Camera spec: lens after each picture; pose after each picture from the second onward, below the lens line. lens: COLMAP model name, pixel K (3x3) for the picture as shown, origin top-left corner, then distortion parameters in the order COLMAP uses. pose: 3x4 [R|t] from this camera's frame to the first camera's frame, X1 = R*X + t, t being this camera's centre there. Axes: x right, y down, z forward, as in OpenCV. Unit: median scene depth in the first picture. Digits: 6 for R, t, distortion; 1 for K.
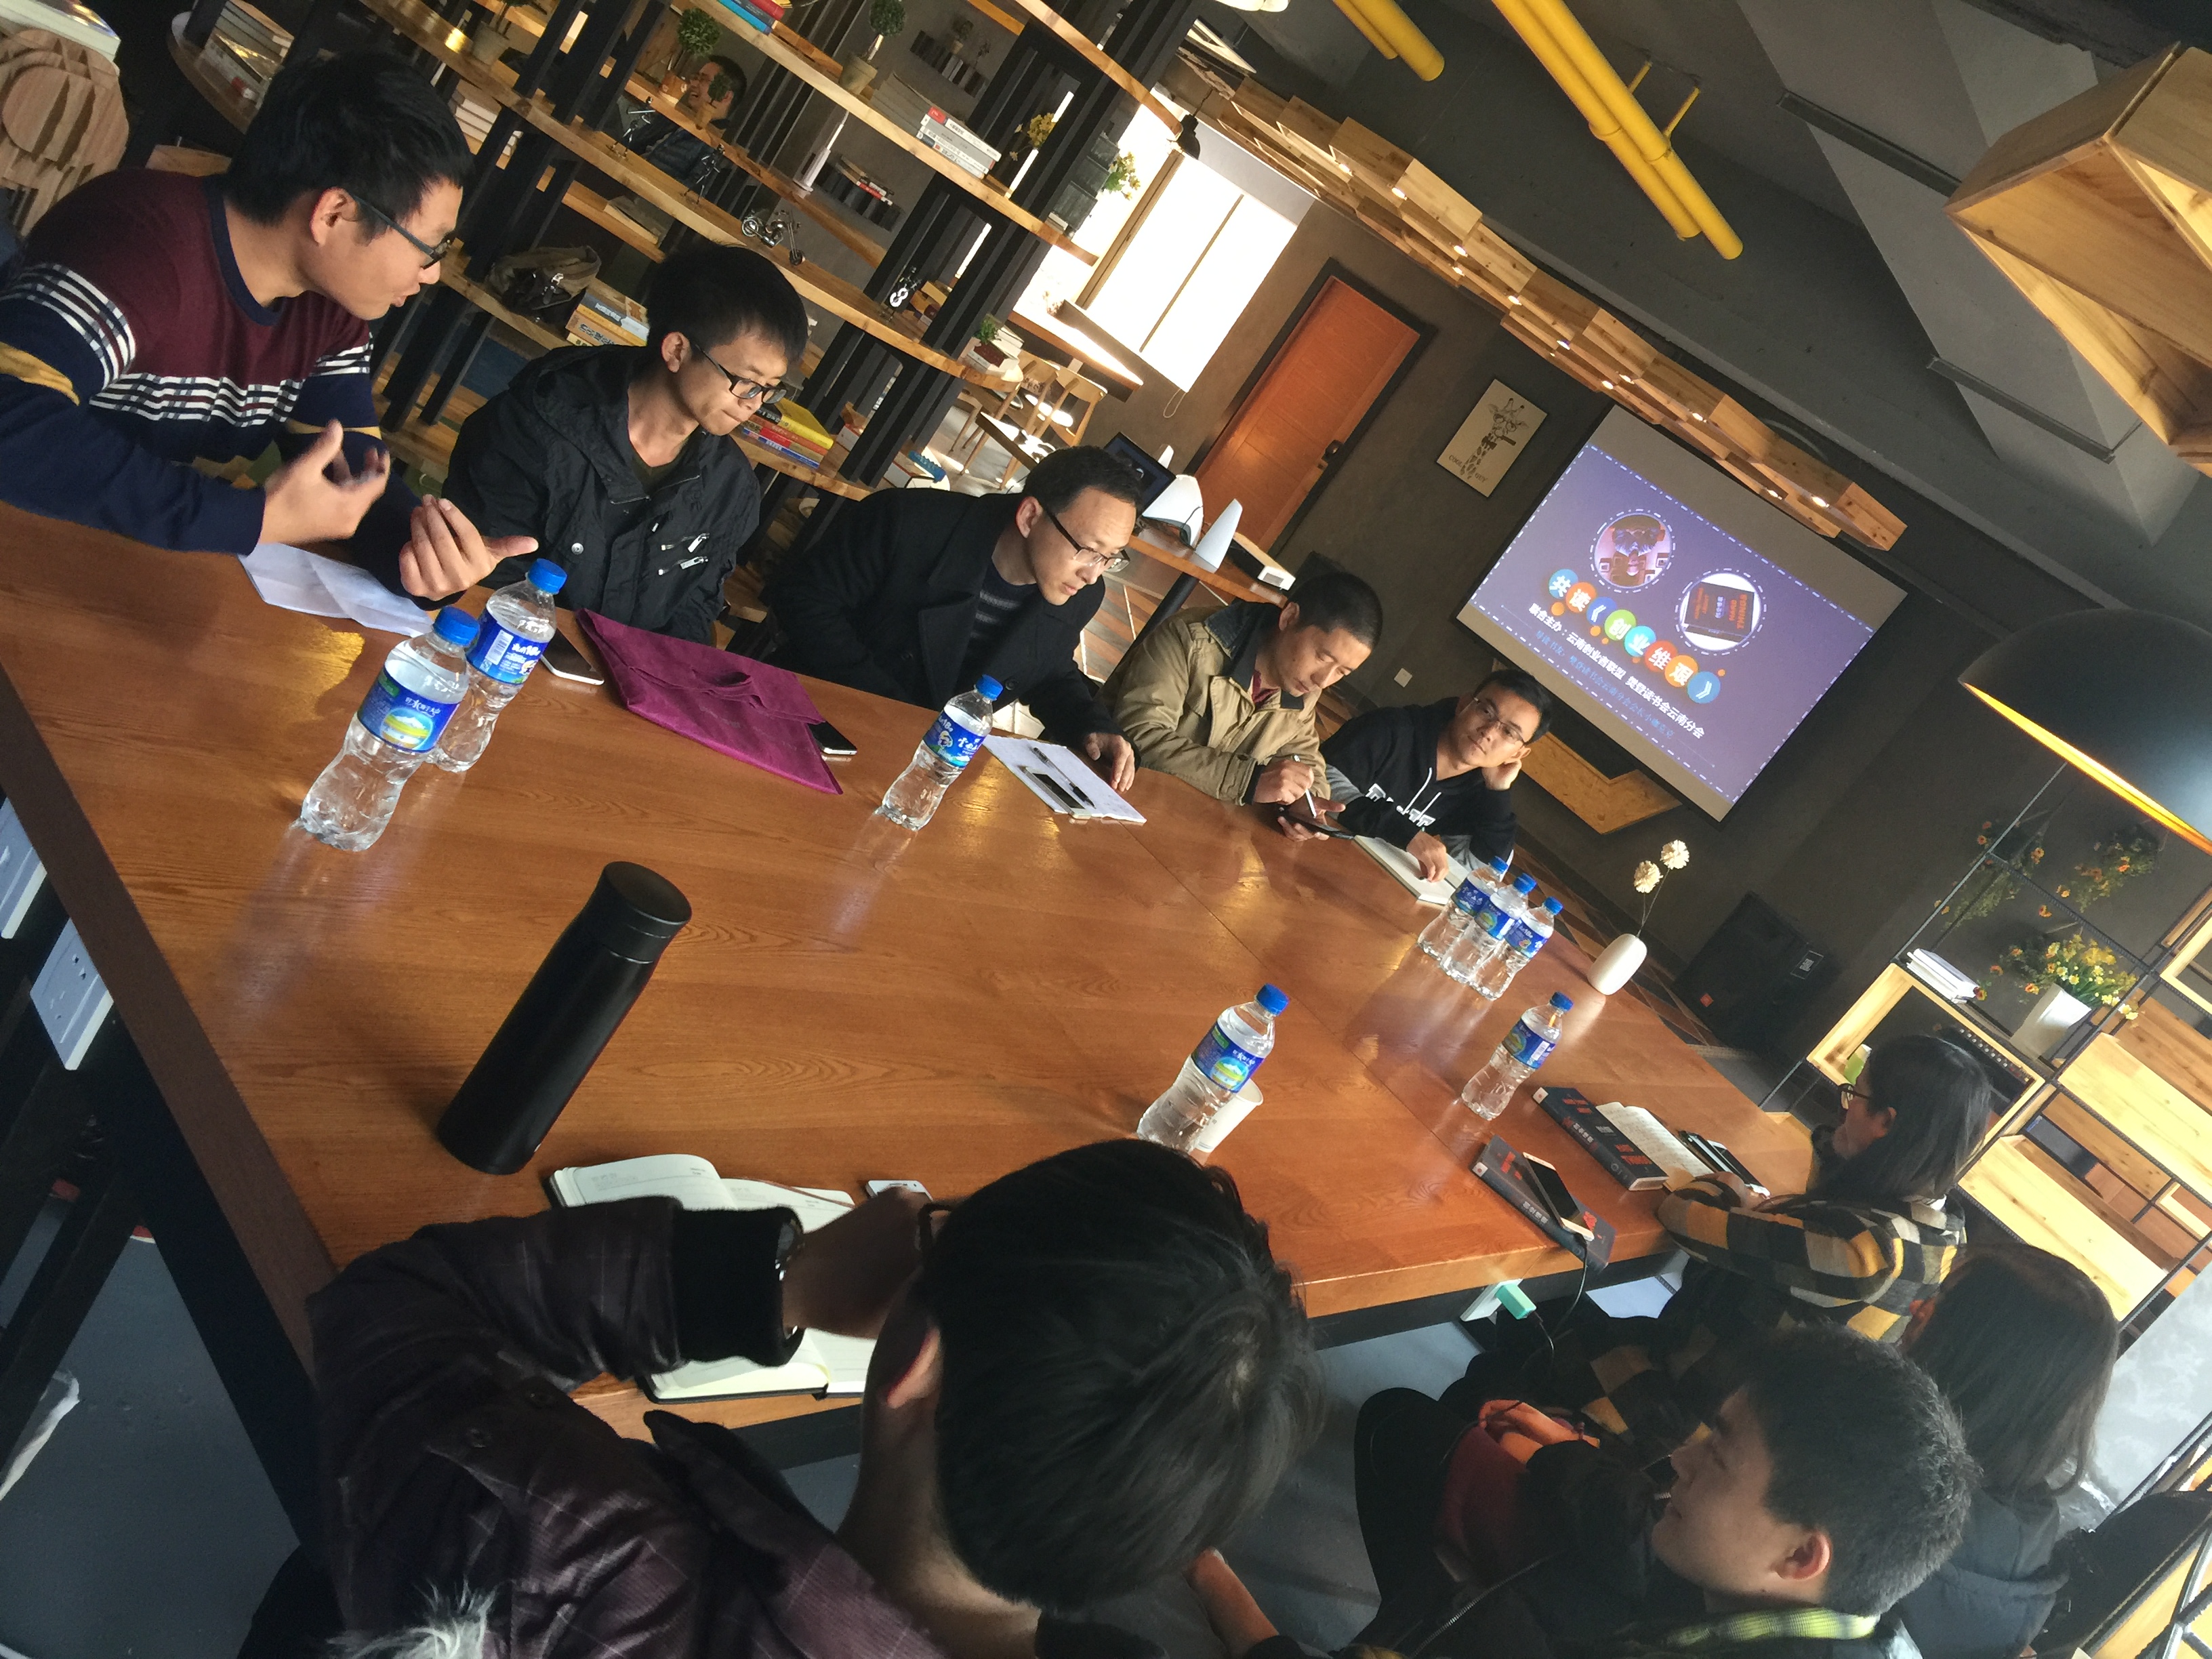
lens RADIAL K [[1865.3, 0, 1113.0], [0, 1865.3, 810.3], [0, 0, 1]] dist [0.073883, -0.124968]
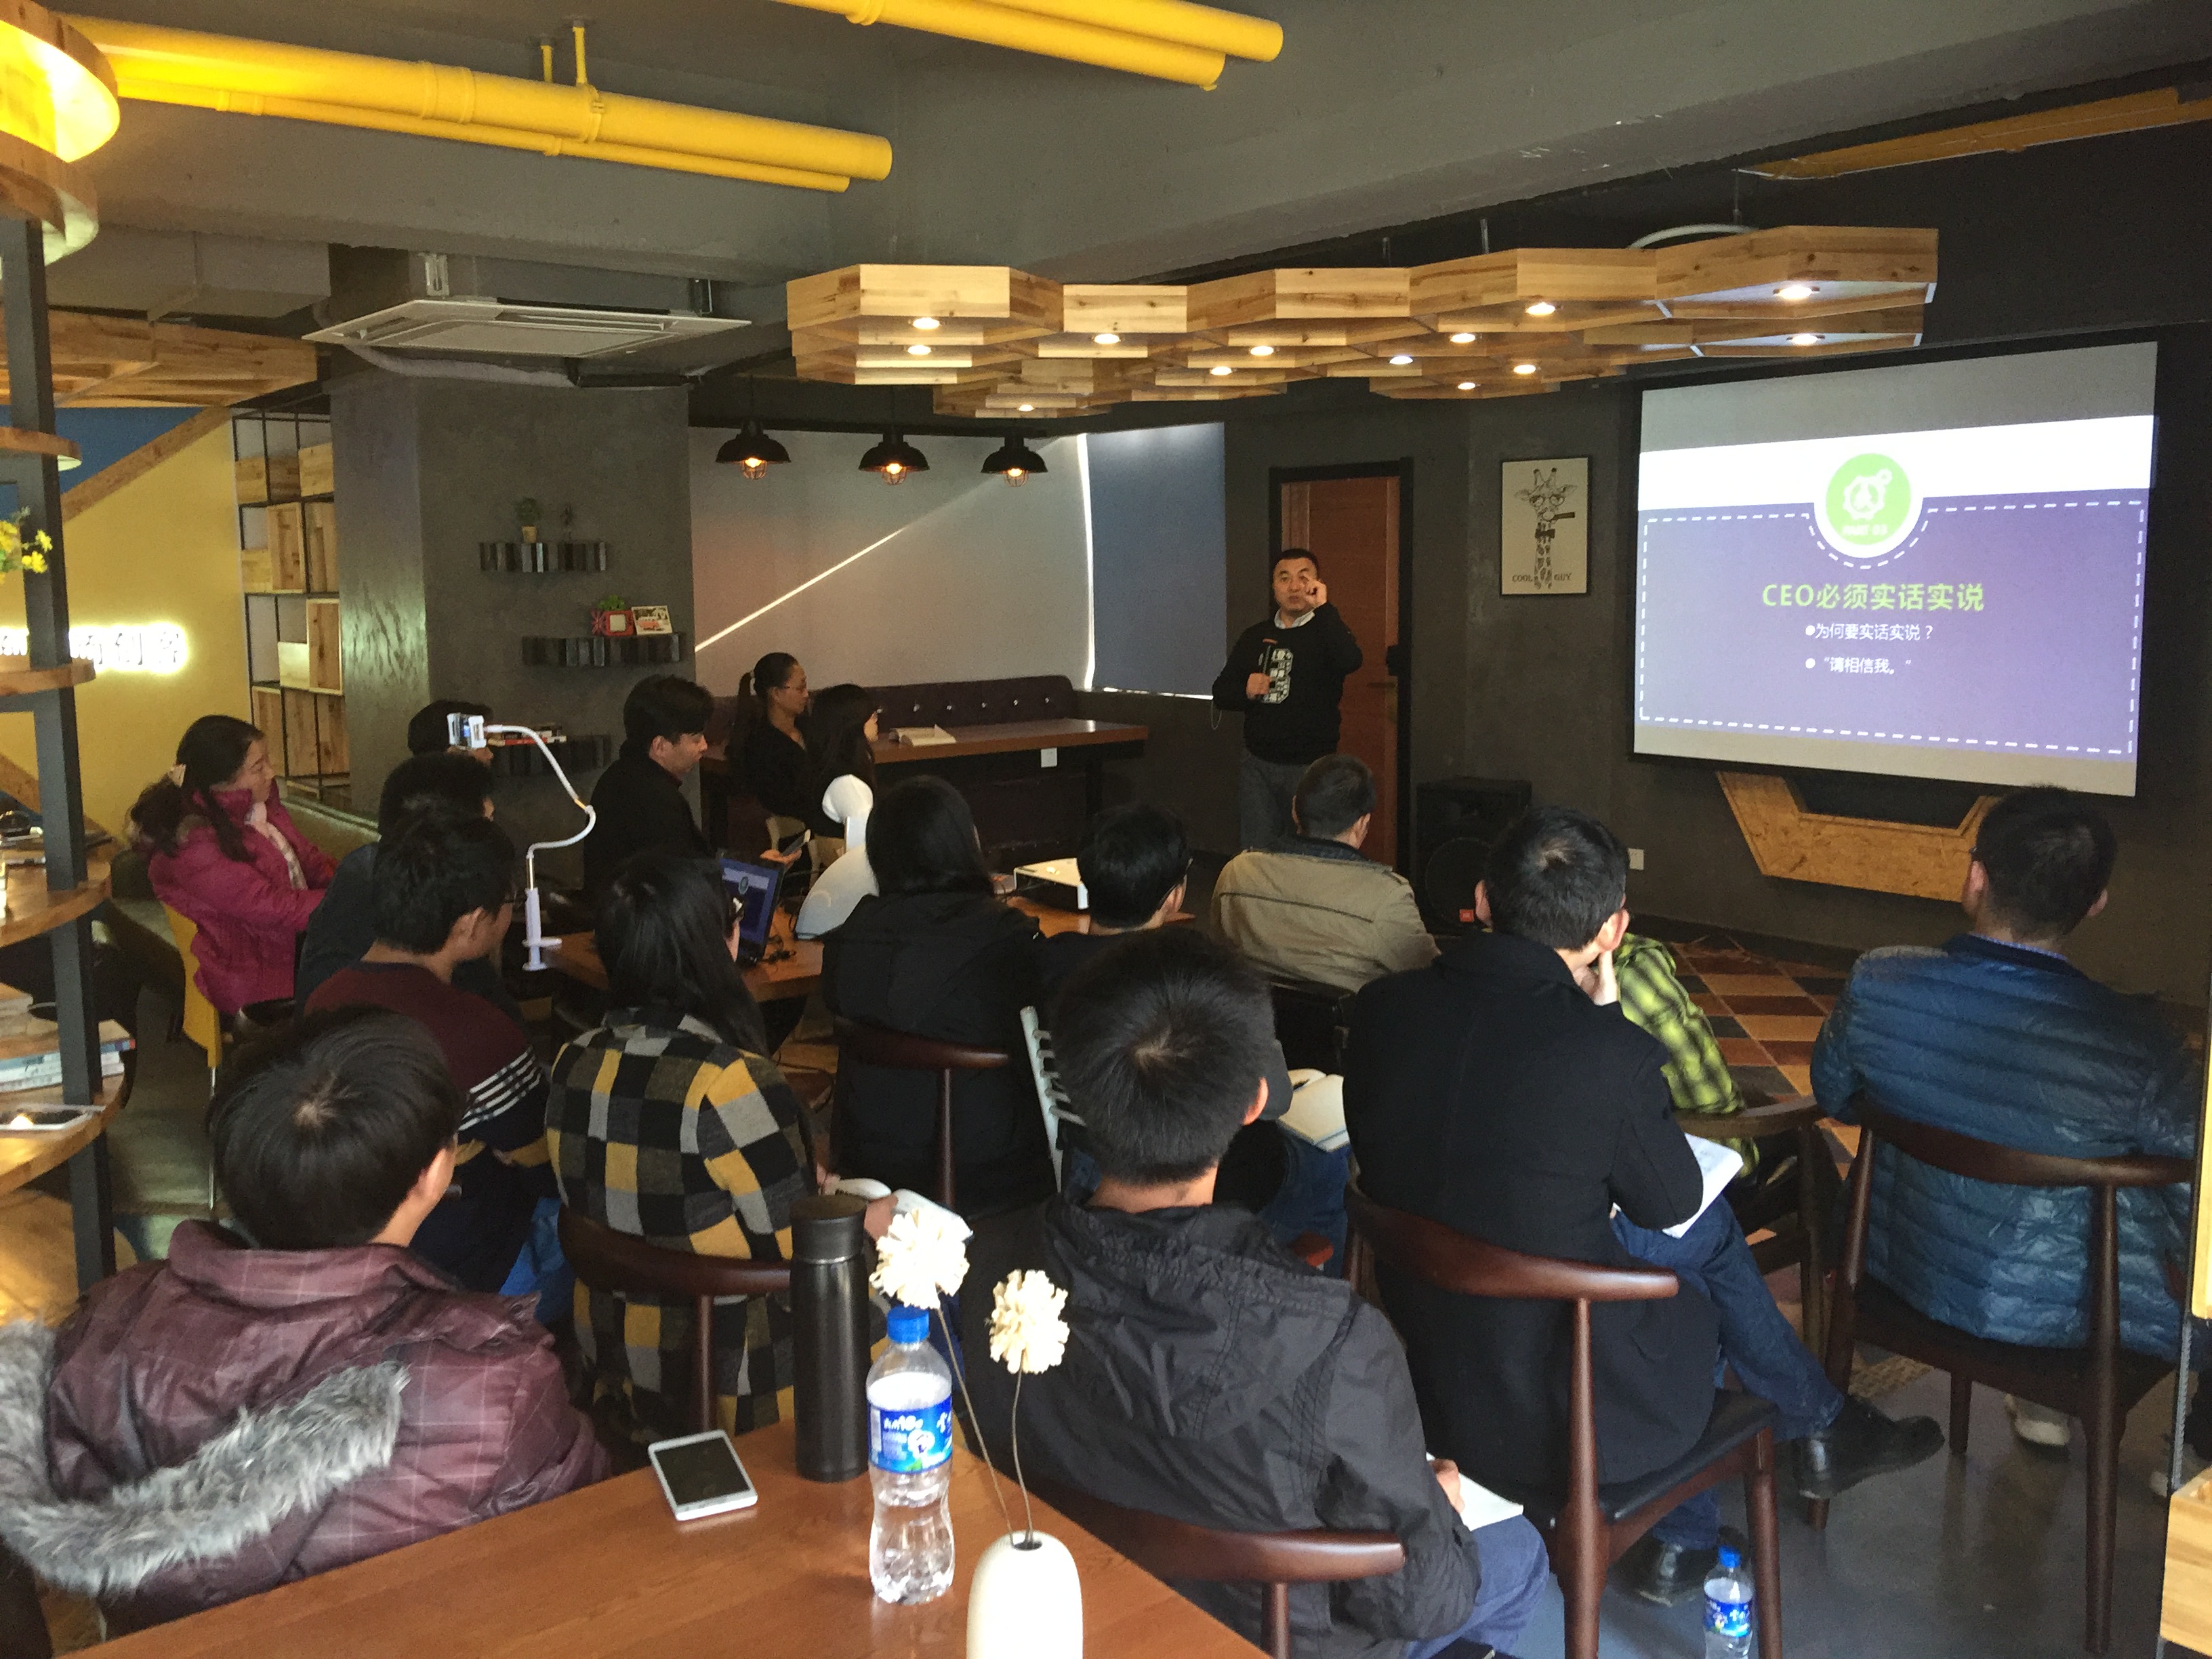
lens RADIAL K [[1868.3, 0, 1108.0], [0, 1868.3, 788.1], [0, 0, 1]] dist [0.089427, -0.149535]
pose [[0.809422, -0.548310, -0.210219, 0.242332], [0.480324, 0.824136, -0.300148, 0.038741], [0.337823, 0.141973, 0.930440, 0.401181]]
